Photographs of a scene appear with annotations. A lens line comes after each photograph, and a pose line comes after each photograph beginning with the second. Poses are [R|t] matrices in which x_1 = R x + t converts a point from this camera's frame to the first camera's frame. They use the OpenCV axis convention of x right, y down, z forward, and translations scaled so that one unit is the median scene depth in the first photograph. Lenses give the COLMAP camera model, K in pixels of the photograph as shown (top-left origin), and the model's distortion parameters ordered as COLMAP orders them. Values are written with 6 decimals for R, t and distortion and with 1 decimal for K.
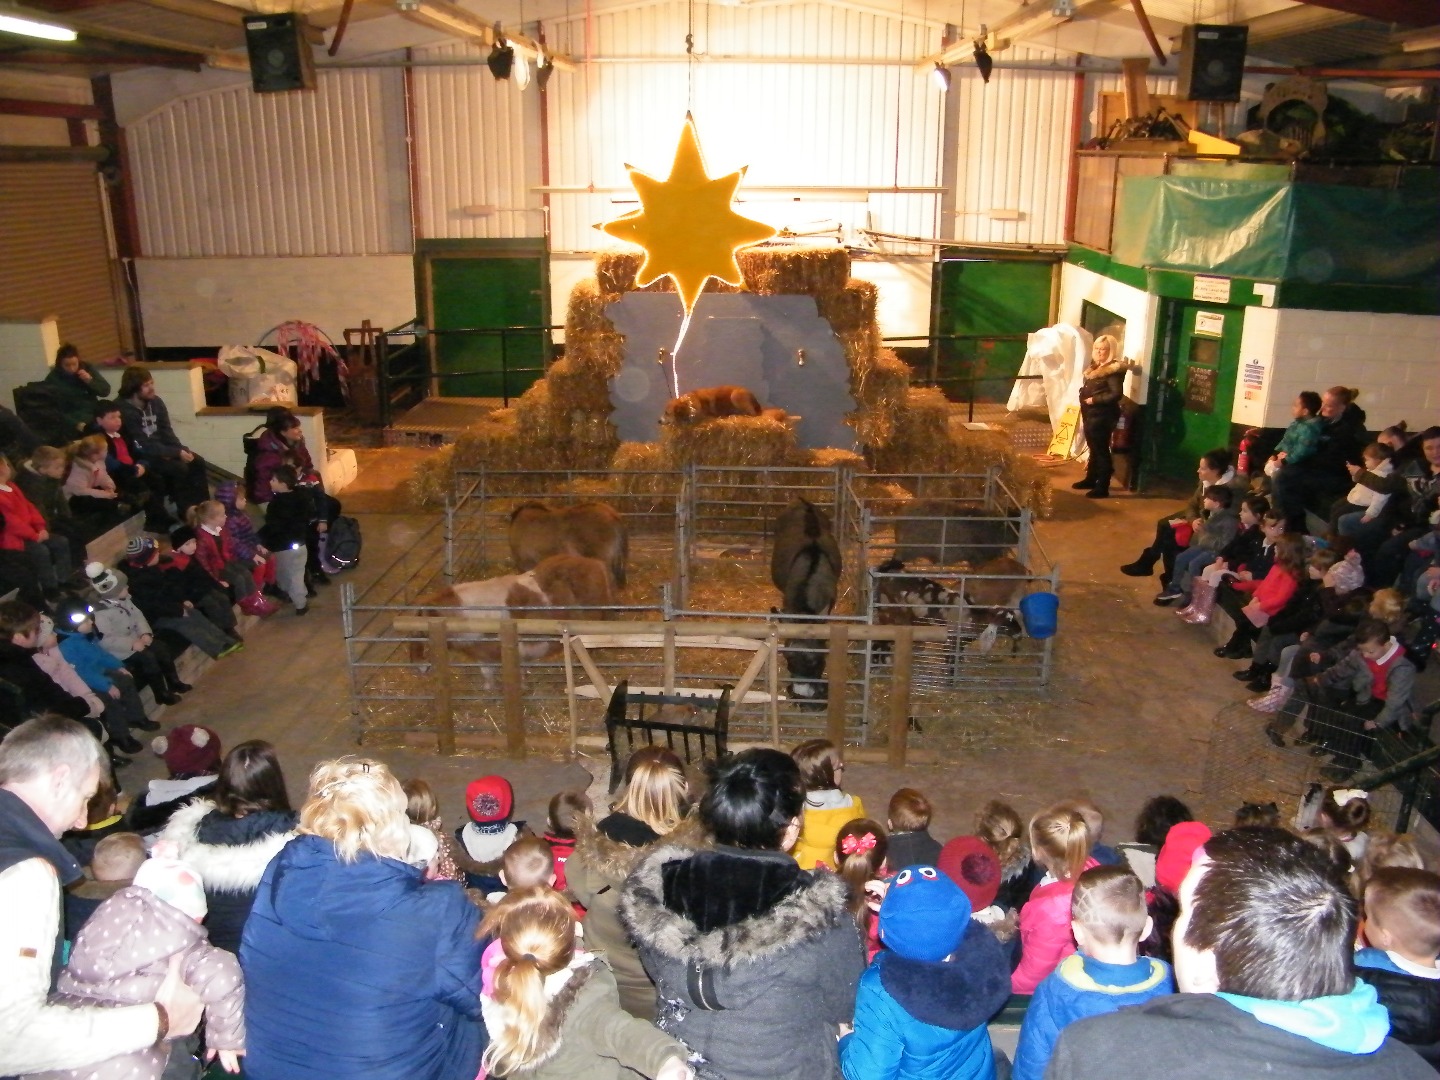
lens RADIAL K [[1174.6, 0, 720.0], [0, 1174.6, 540.0], [0, 0, 1]] dist [-0.002923, -0.000652]
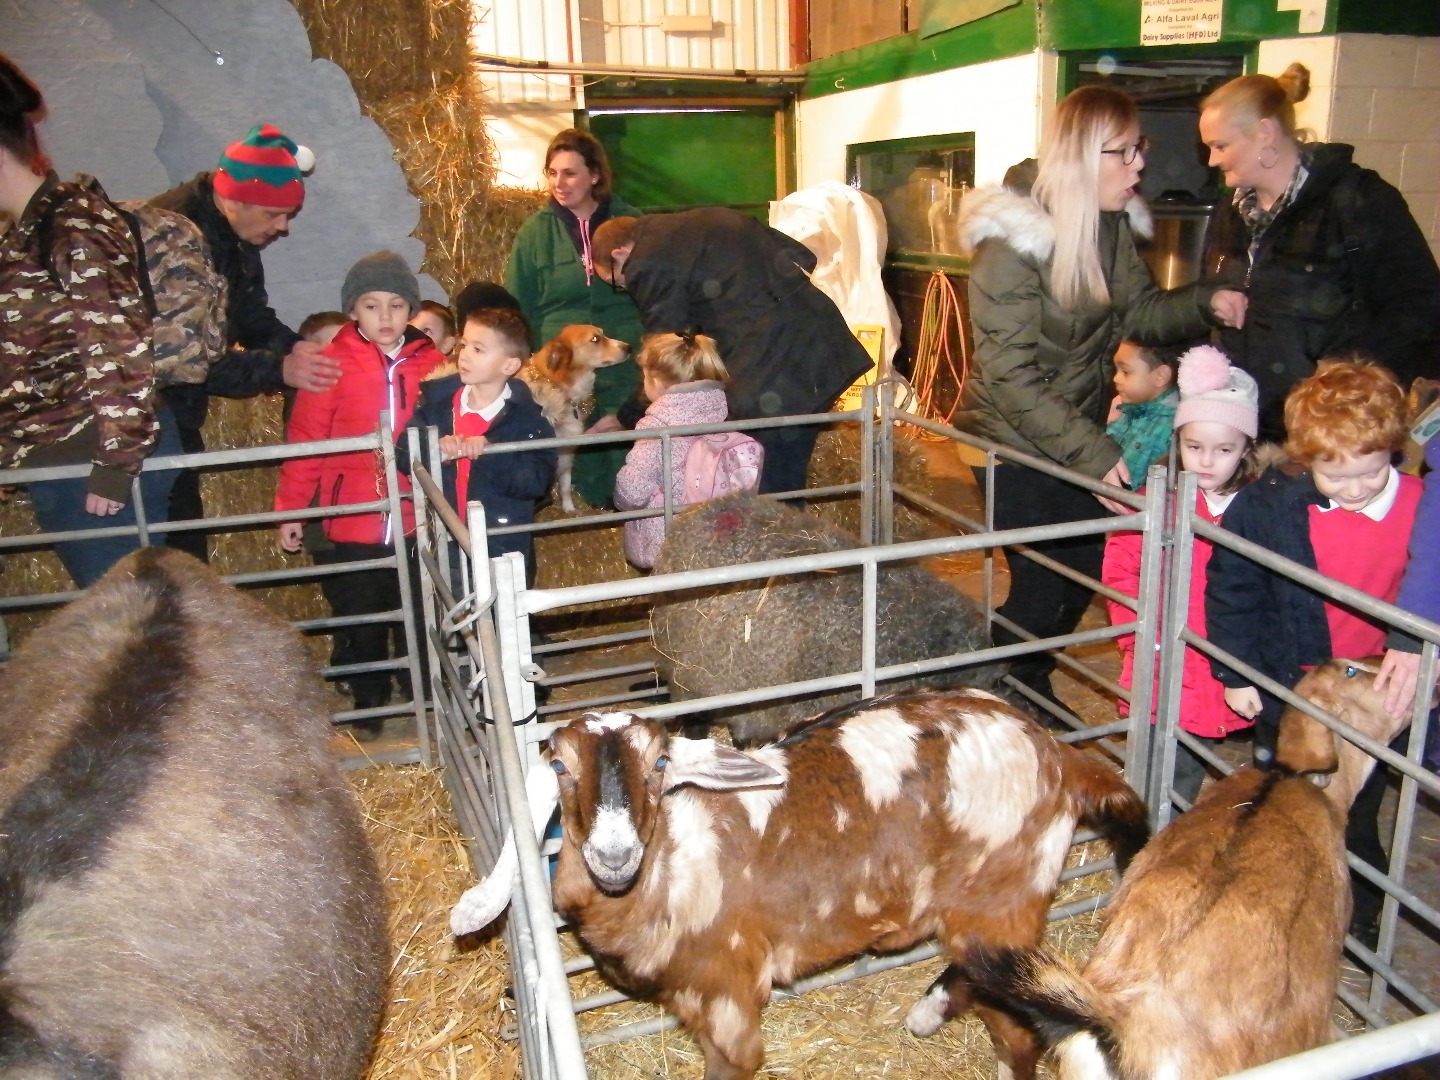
lens RADIAL K [[1174.6, 0, 720.0], [0, 1174.6, 540.0], [0, 0, 1]] dist [-0.002923, -0.000652]
pose [[0.948162, -0.108565, 0.298668, 0.058758], [0.120543, 0.992466, -0.021922, -0.011840], [-0.294038, 0.056788, 0.954105, 0.465114]]
